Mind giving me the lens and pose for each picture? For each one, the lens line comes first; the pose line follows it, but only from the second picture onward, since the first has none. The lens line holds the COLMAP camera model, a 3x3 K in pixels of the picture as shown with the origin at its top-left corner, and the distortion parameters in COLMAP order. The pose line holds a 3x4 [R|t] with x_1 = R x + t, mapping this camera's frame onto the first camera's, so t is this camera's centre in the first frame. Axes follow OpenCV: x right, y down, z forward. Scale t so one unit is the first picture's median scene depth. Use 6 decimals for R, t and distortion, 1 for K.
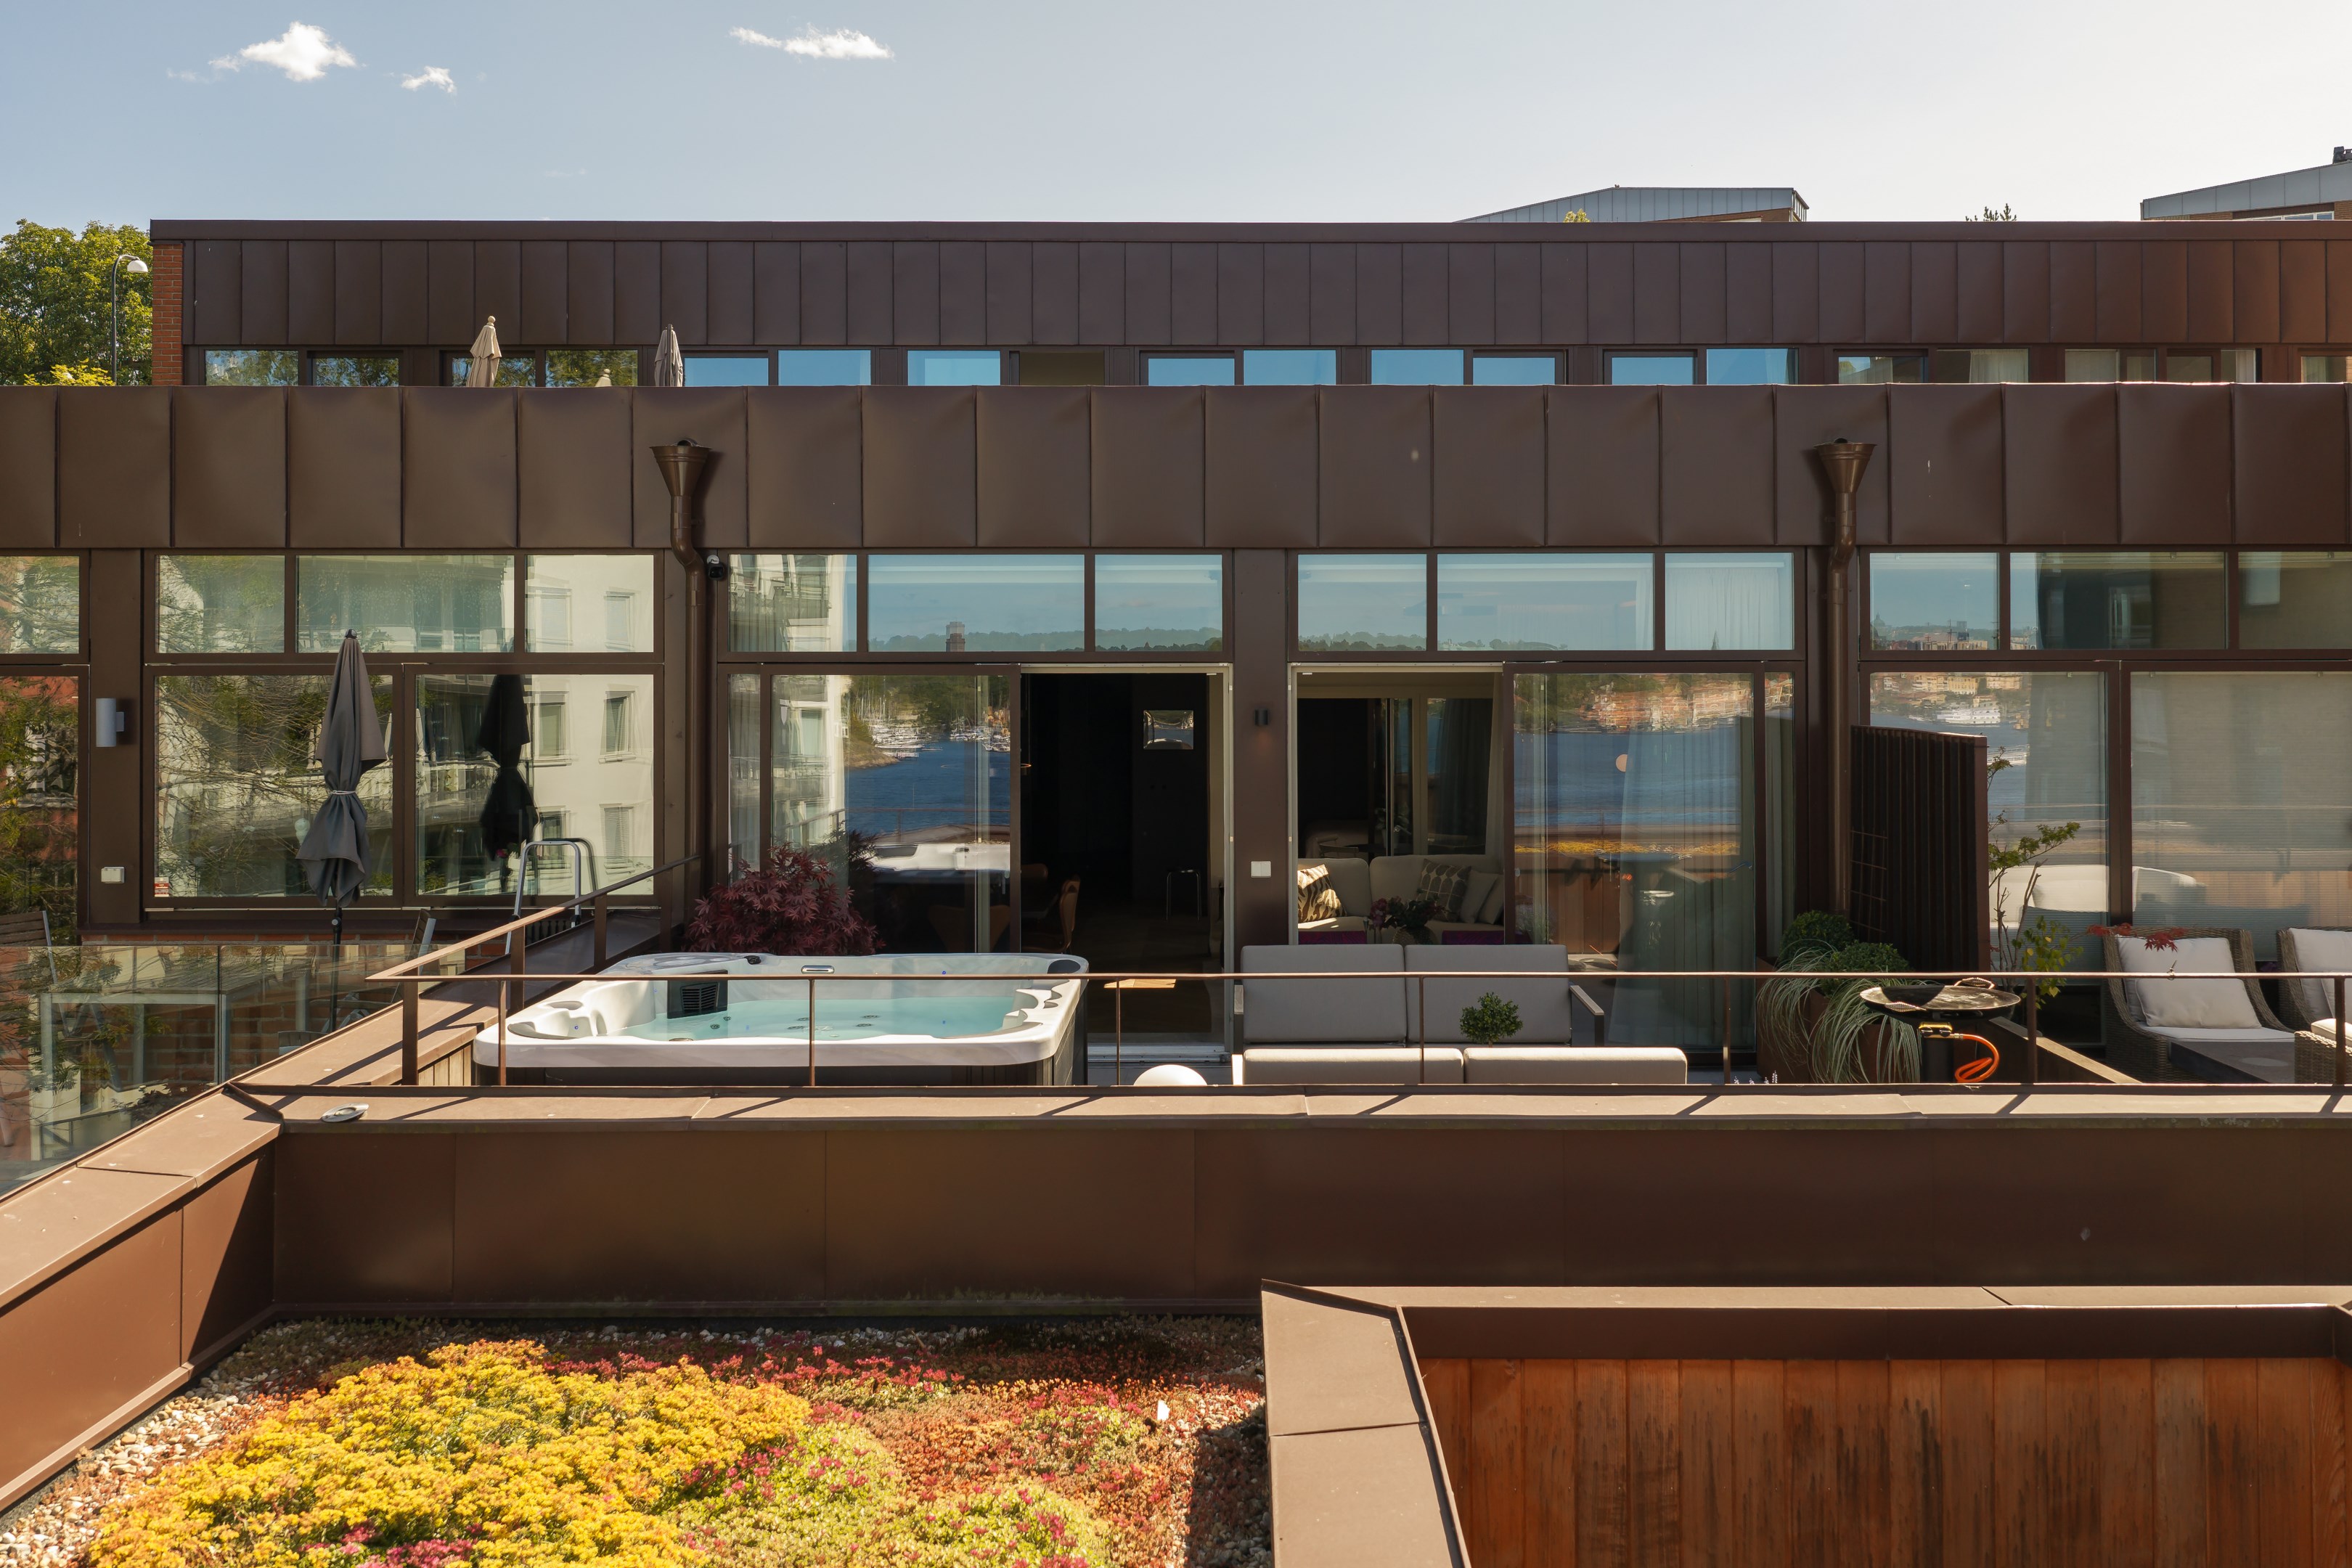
lens RADIAL K [[1929.0, 0, 1176.0], [0, 1929.0, 784.0], [0, 0, 1]] dist [-0.010239, -0.000768]
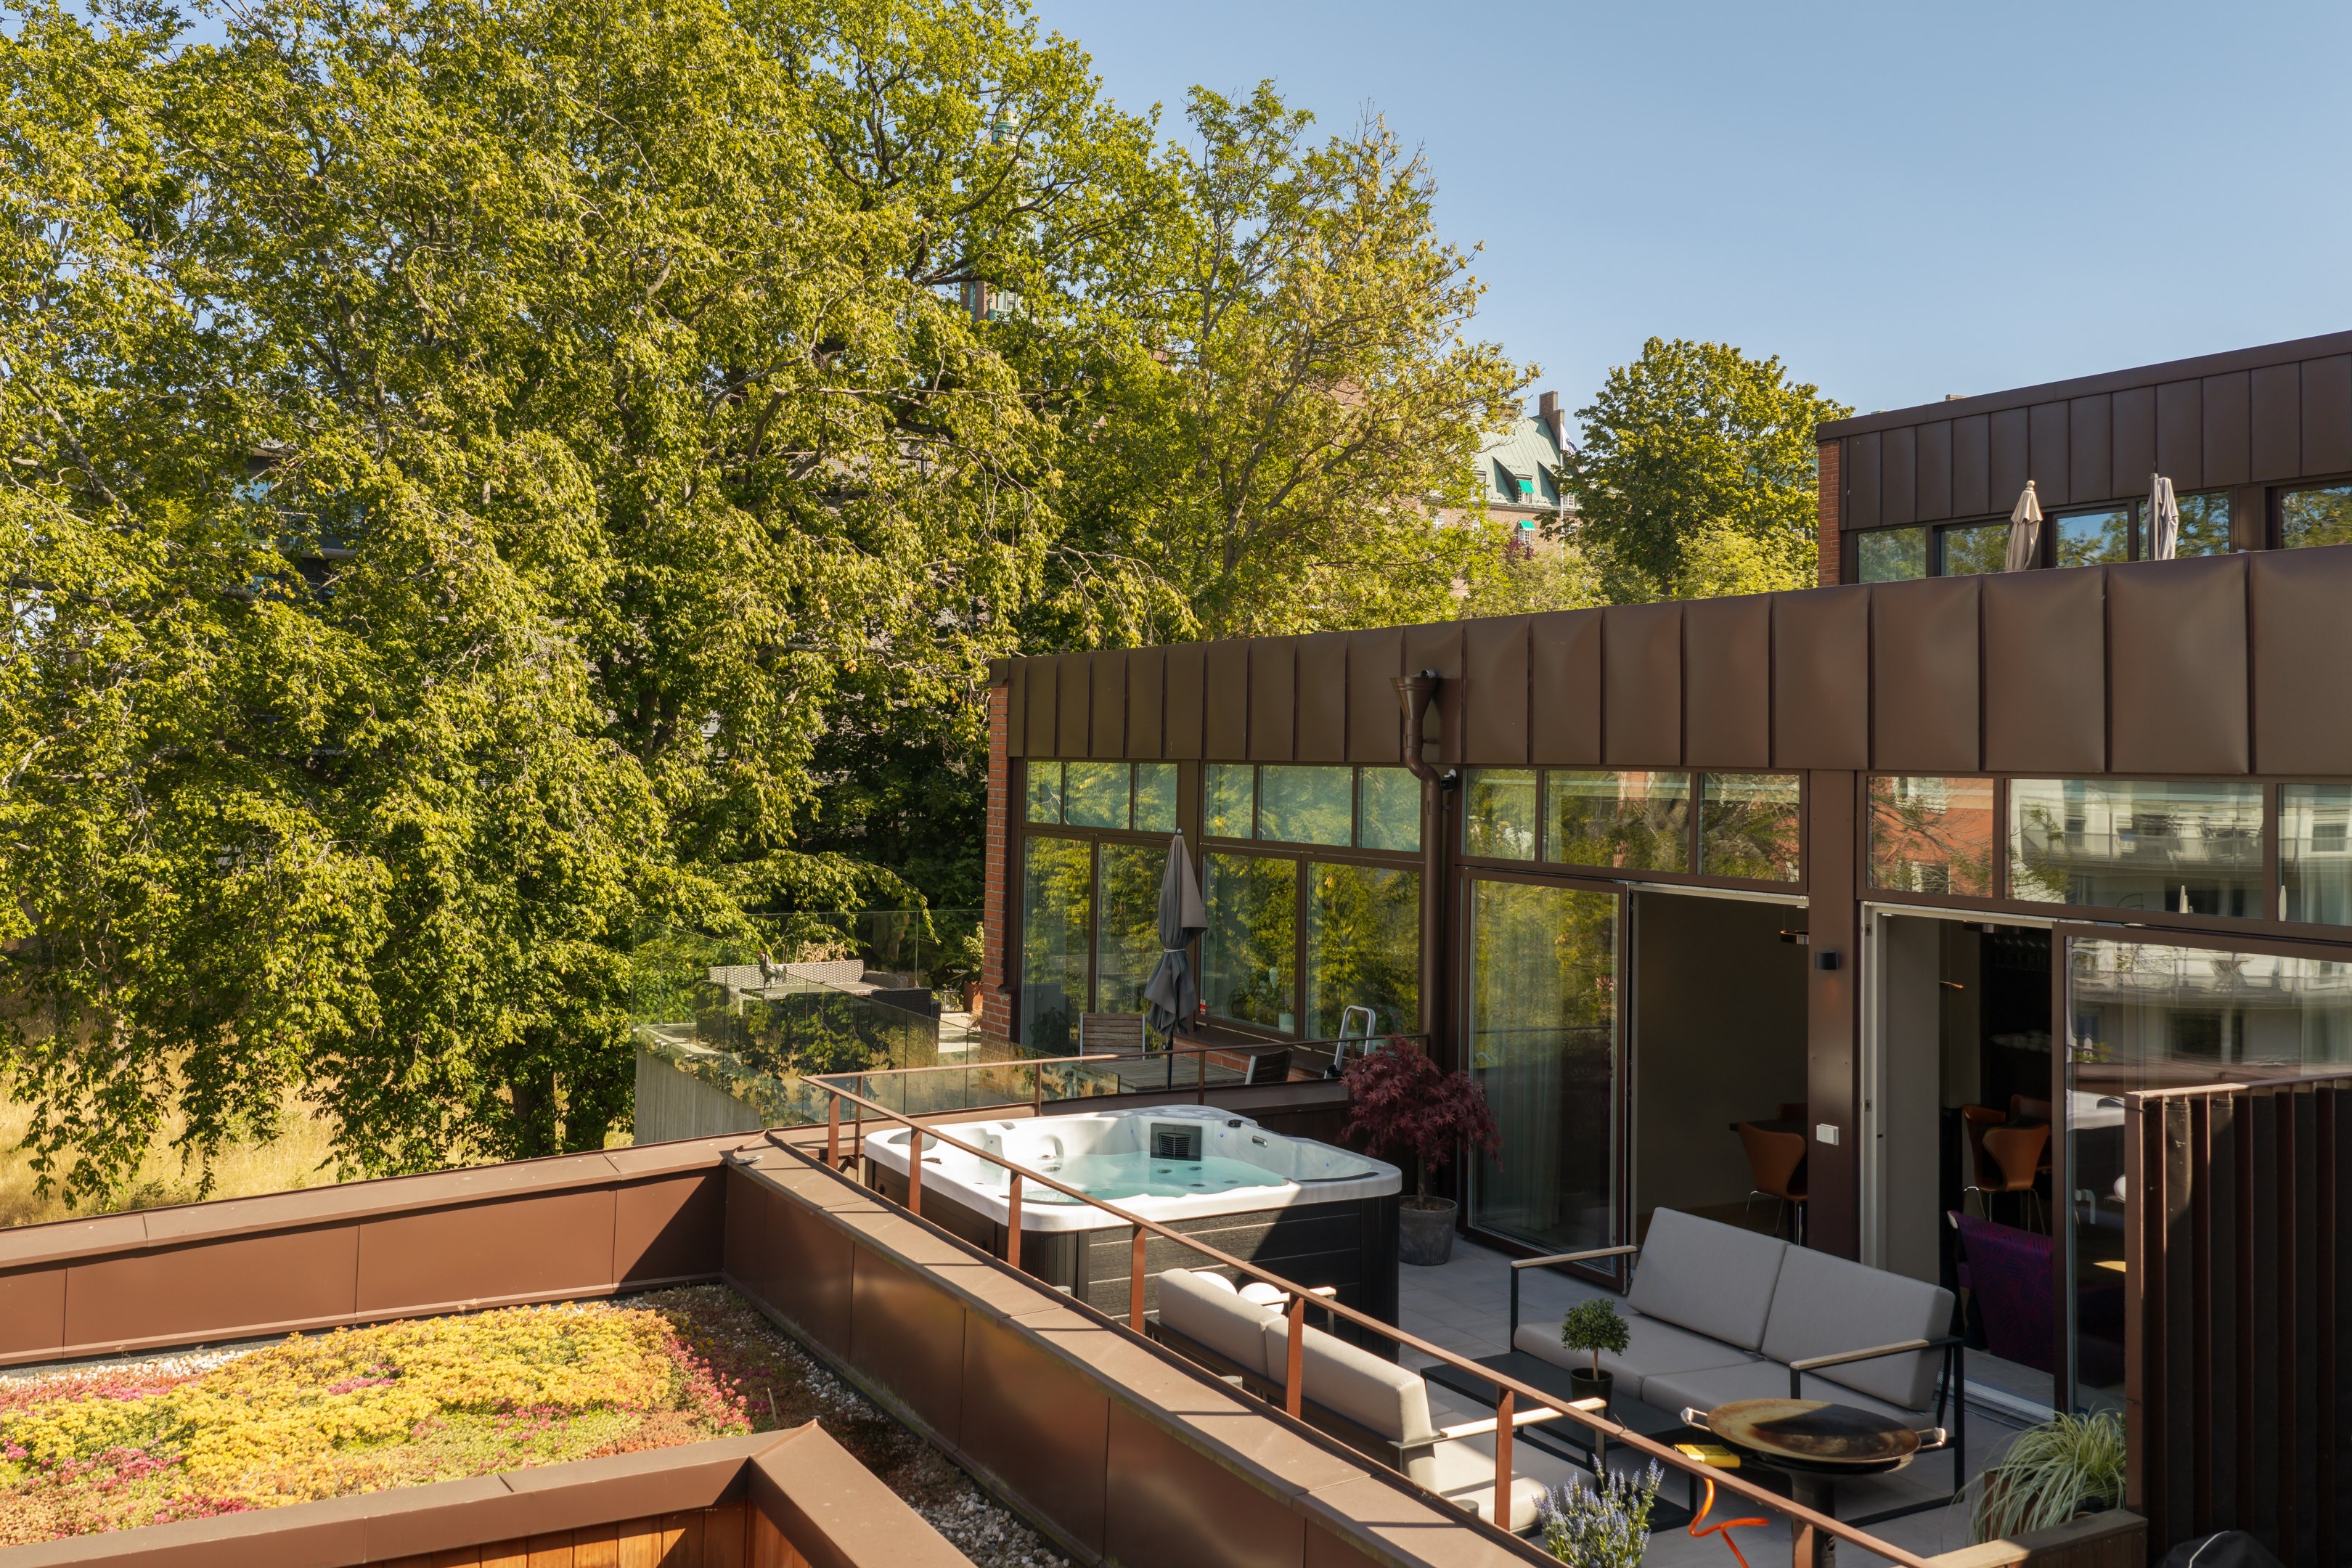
lens RADIAL K [[1929.0, 0, 1176.0], [0, 1929.0, 784.0], [0, 0, 1]] dist [-0.010239, -0.000768]
pose [[0.511825, 0.017823, -0.858905, 0.648149], [-0.072381, 0.997125, -0.022441, -0.073902], [0.856035, 0.073655, 0.511643, 0.283118]]
